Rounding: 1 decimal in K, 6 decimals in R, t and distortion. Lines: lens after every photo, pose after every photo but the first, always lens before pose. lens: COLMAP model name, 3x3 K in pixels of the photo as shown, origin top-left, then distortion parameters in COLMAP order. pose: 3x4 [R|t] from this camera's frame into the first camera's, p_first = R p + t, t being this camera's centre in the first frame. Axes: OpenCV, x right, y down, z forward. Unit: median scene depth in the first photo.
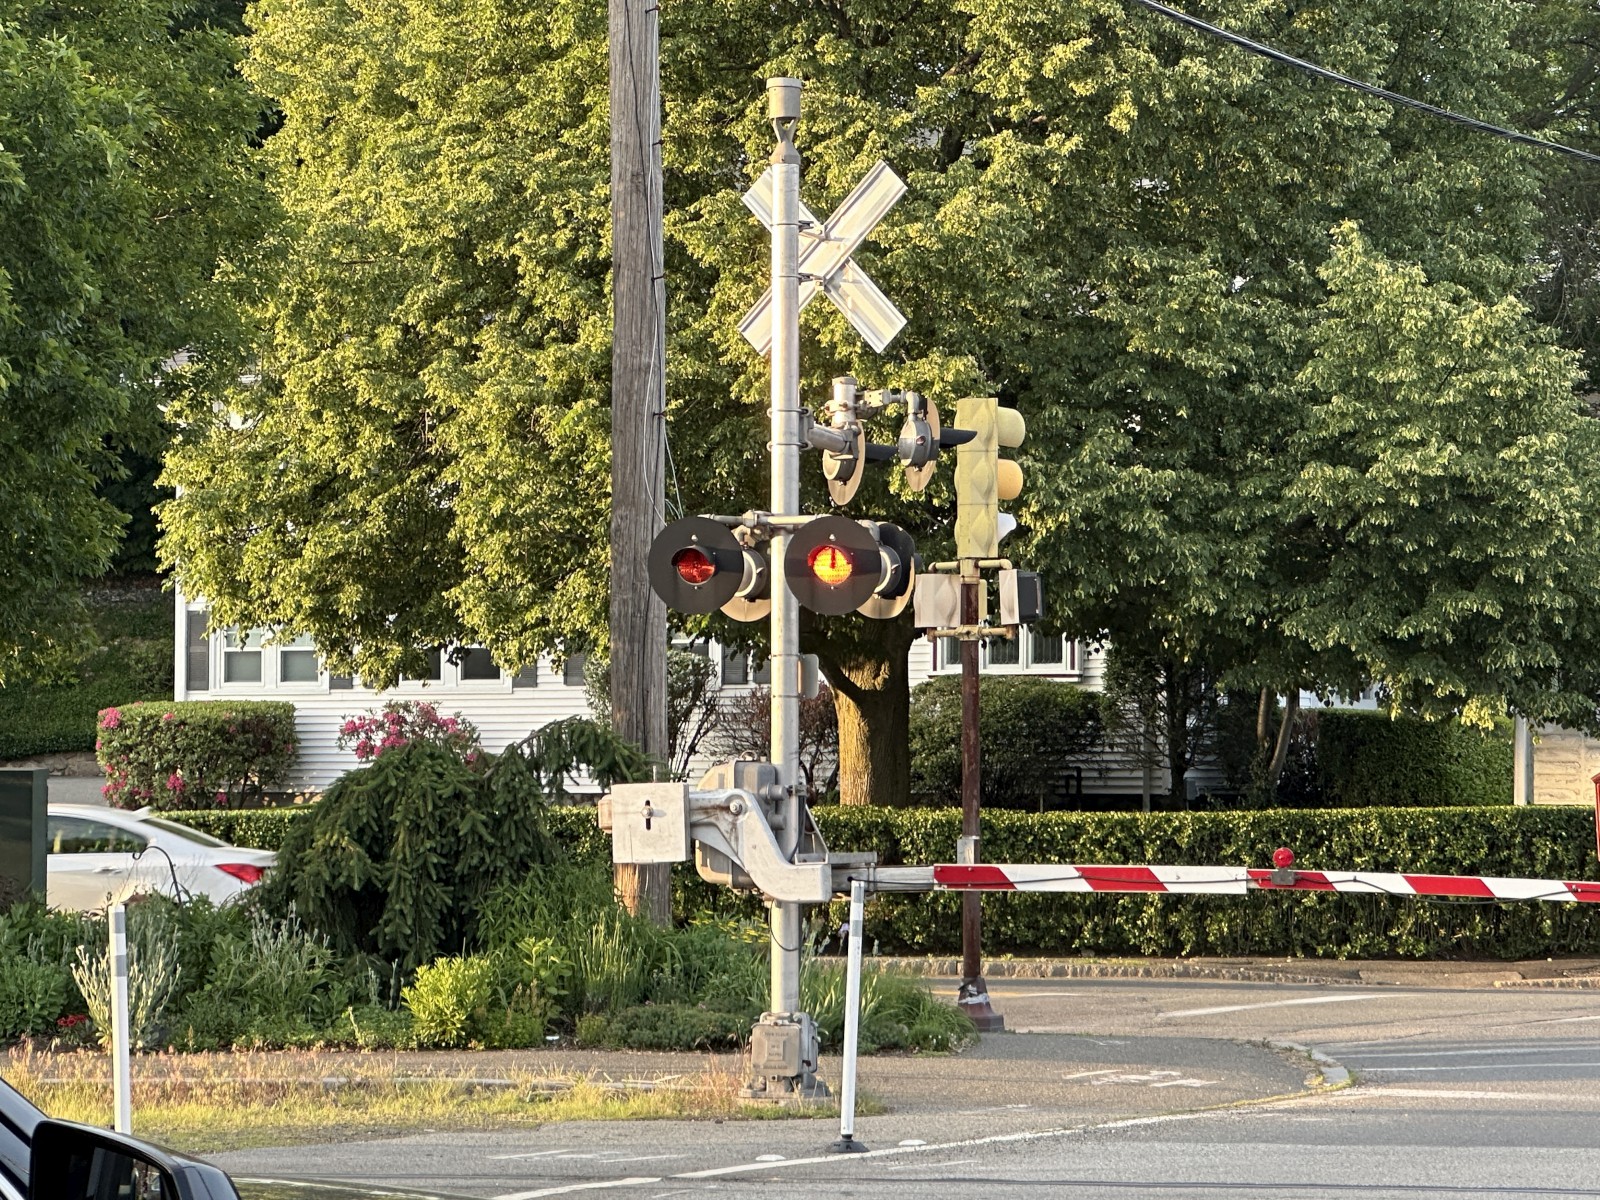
lens RADIAL K [[4917.6, 0, 794.0], [0, 4917.6, 593.3], [0, 0, 1]] dist [0.014345, 0.000000]
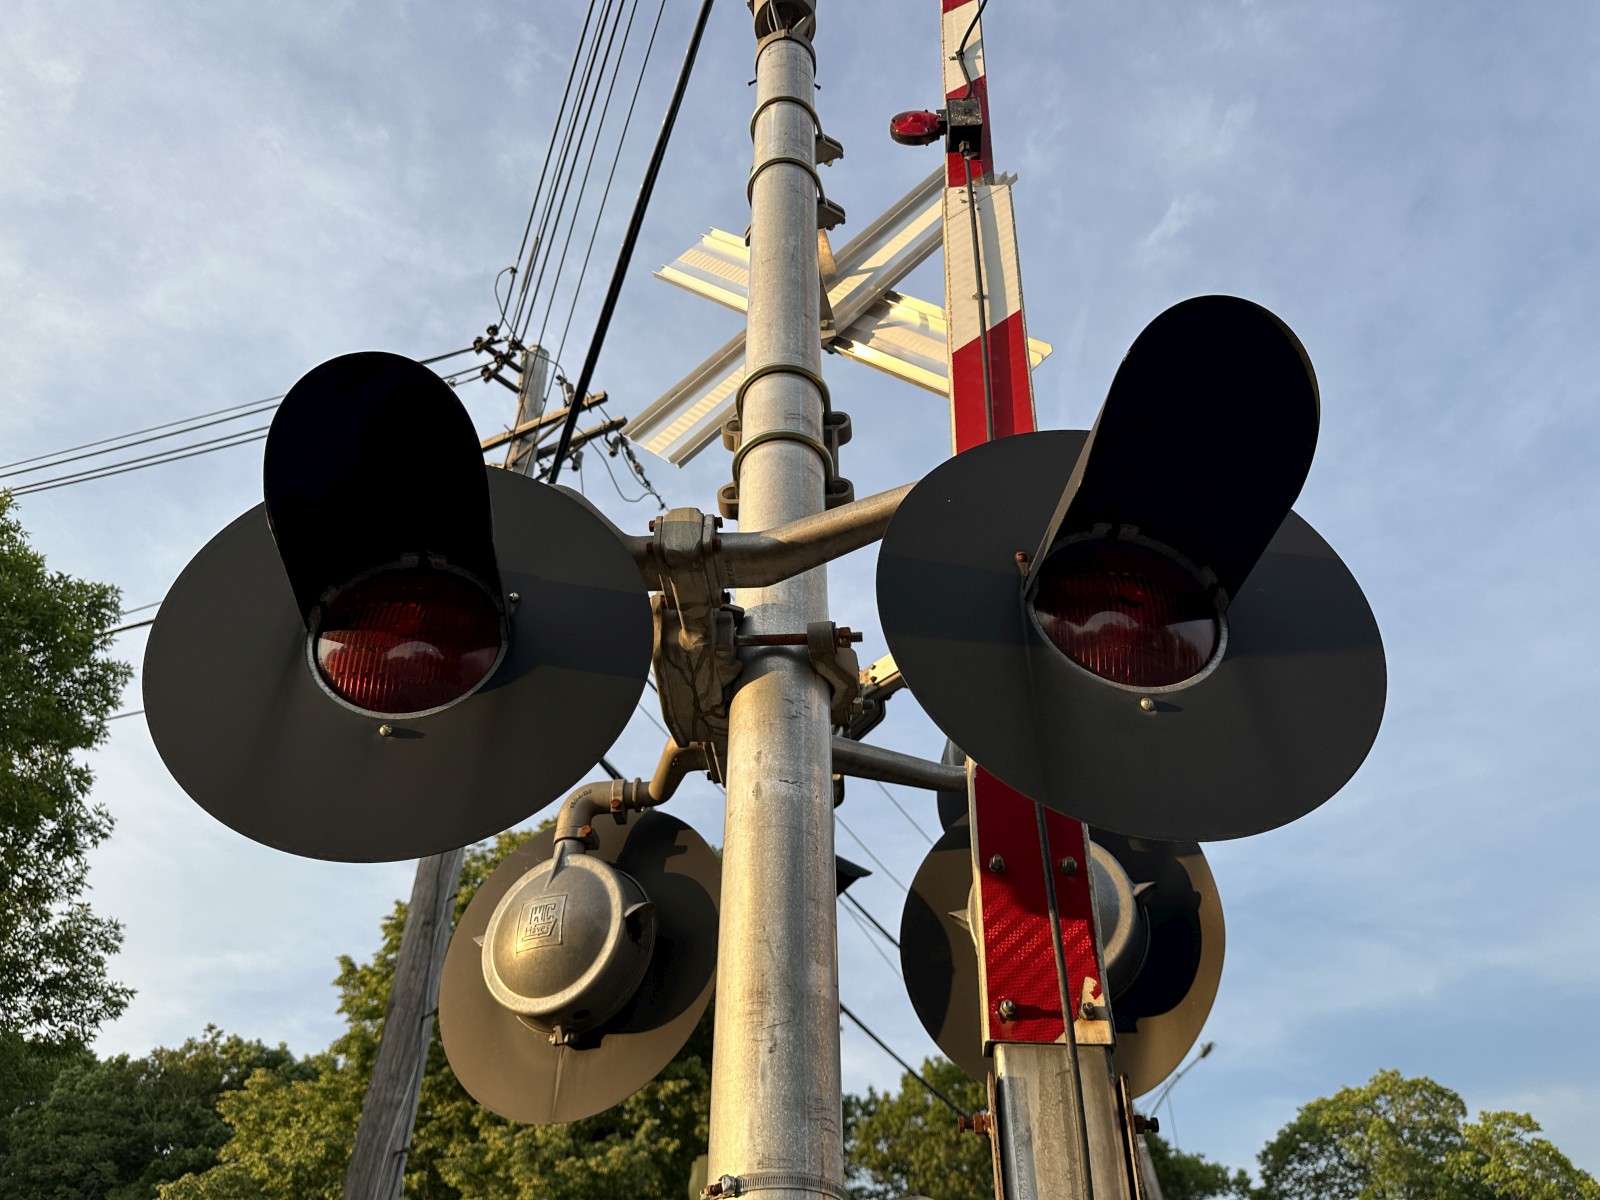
lens RADIAL K [[1154.5, 0, 792.9], [0, 1154.5, 601.0], [0, 0, 1]] dist [0.054137, -0.048606]
pose [[0.971859, 0.146501, 0.184466, -0.011786], [-0.000825, 0.785195, -0.619247, 0.021801], [-0.235562, 0.601669, 0.763220, 0.807631]]
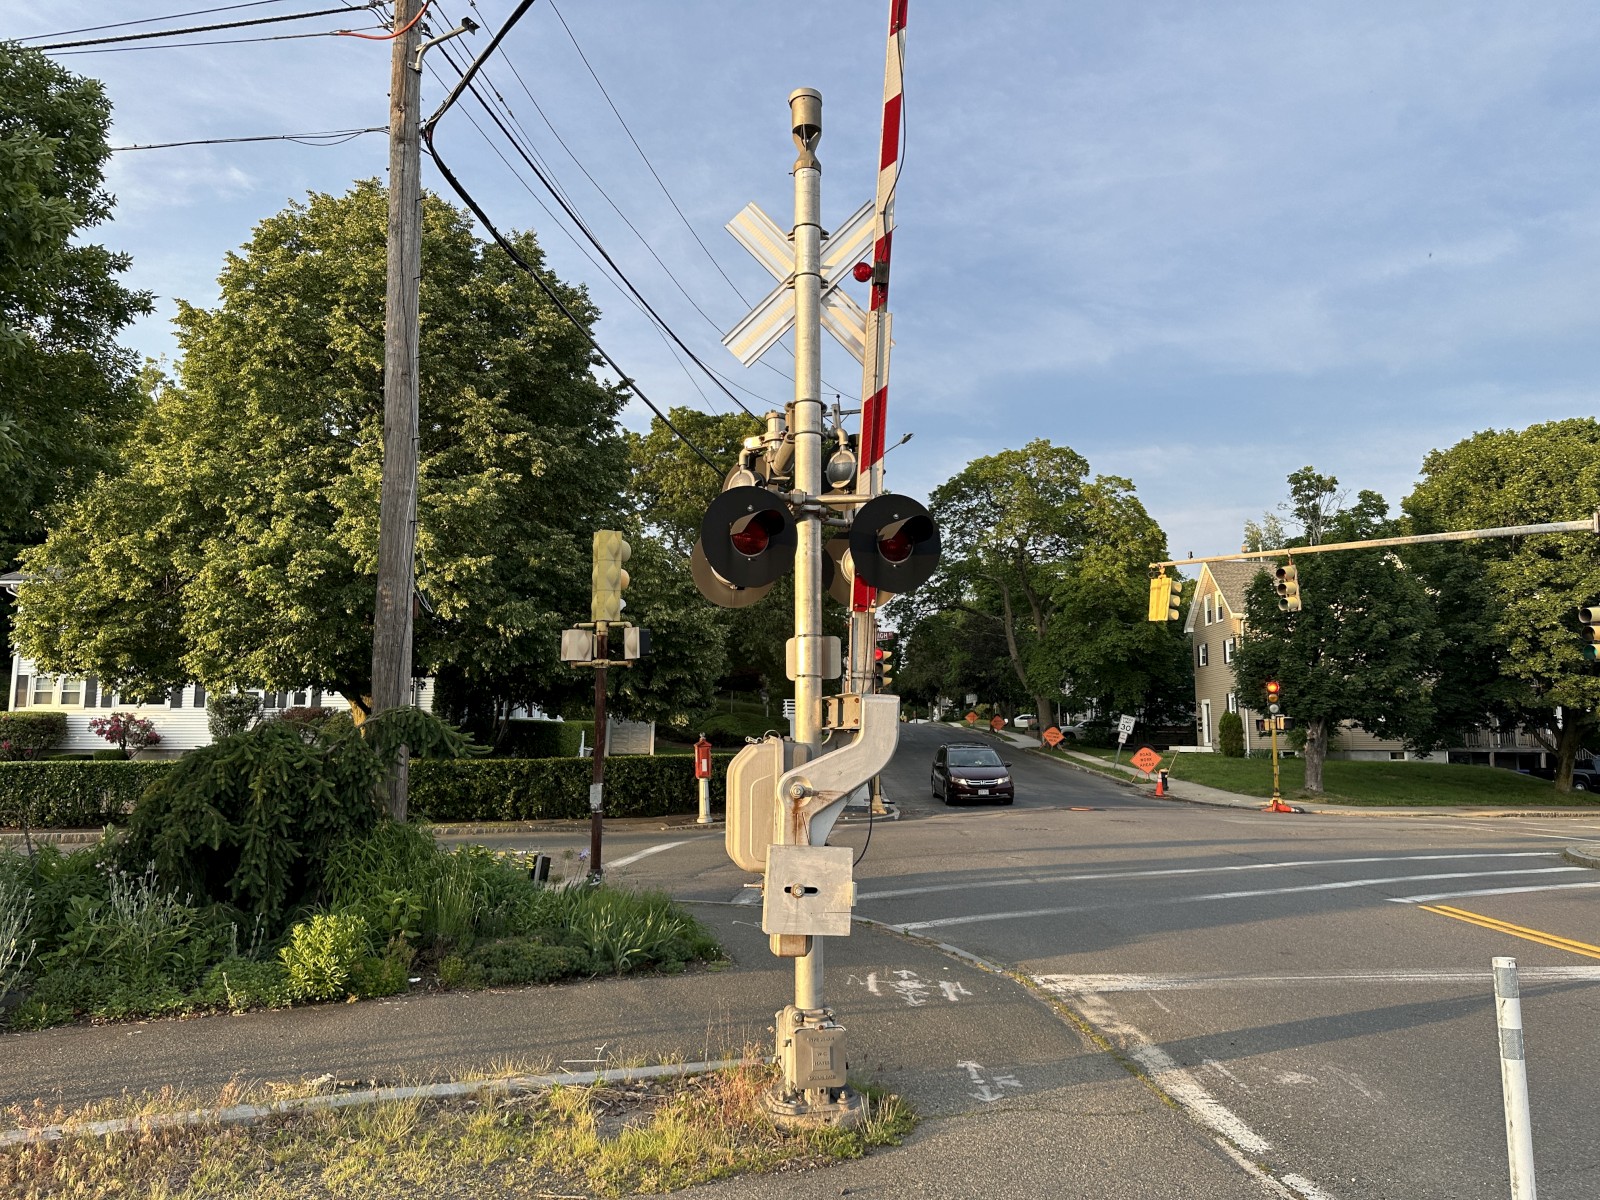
lens RADIAL K [[1154.5, 0, 816.0], [0, 1154.5, 605.5], [0, 0, 1]] dist [0.054137, -0.048606]
pose [[0.881270, 0.062693, 0.468436, -0.094904], [-0.016227, 0.994592, -0.102582, 0.028462], [-0.472334, 0.082801, 0.877522, 0.672989]]
